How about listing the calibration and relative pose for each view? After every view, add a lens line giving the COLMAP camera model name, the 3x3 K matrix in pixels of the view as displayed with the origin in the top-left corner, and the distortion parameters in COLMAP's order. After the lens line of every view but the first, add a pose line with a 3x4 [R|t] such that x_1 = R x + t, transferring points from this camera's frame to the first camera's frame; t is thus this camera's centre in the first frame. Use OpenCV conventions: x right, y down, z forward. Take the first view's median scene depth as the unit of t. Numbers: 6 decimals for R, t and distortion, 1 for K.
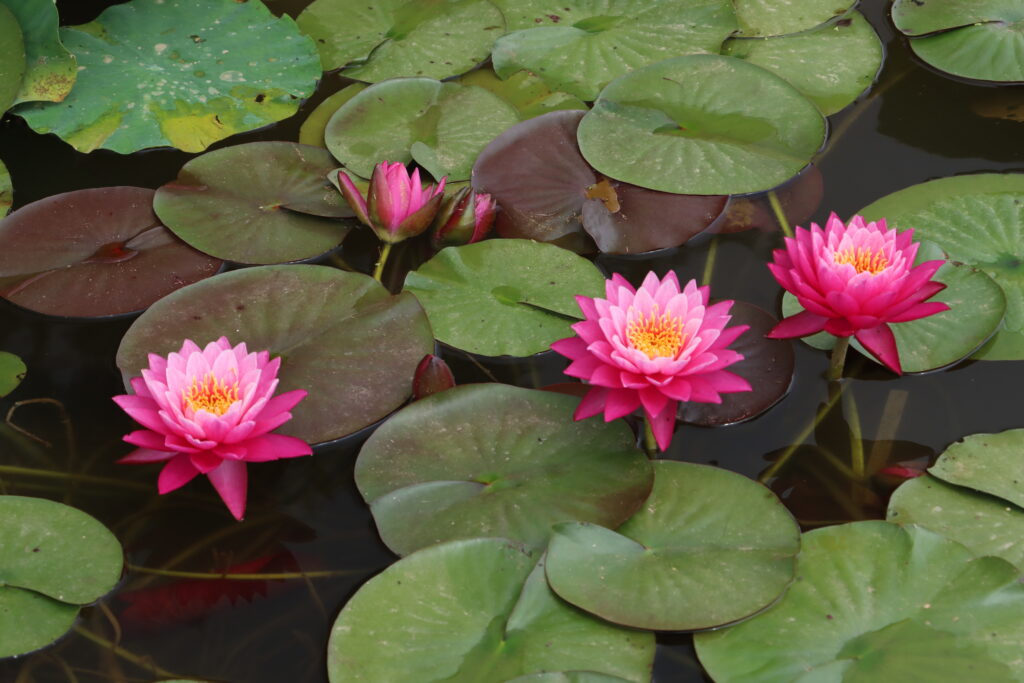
lens RADIAL K [[2940.6, 0, 512.0], [0, 2940.6, 341.5], [0, 0, 1]] dist [0.561002, 0.005055]
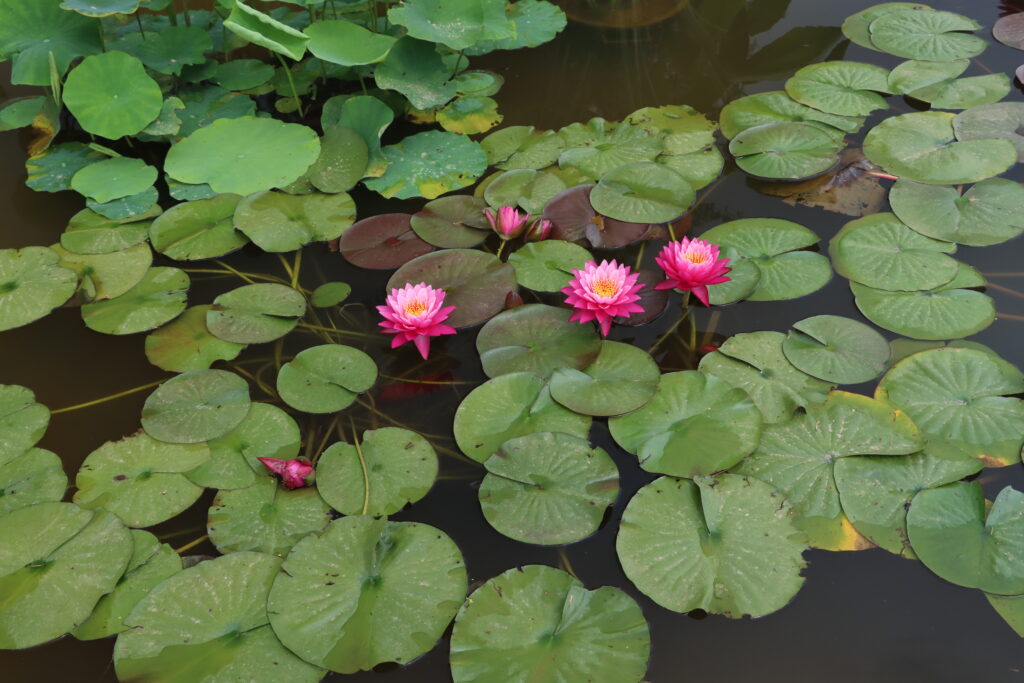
lens RADIAL K [[1143.1, 0, 512.0], [0, 1143.1, 341.5], [0, 0, 1]] dist [-0.017762, -0.004757]
pose [[0.993332, 0.038146, -0.108795, 0.069433], [-0.029082, 0.996065, 0.083720, -0.030258], [0.111560, -0.079998, 0.990533, 0.081583]]
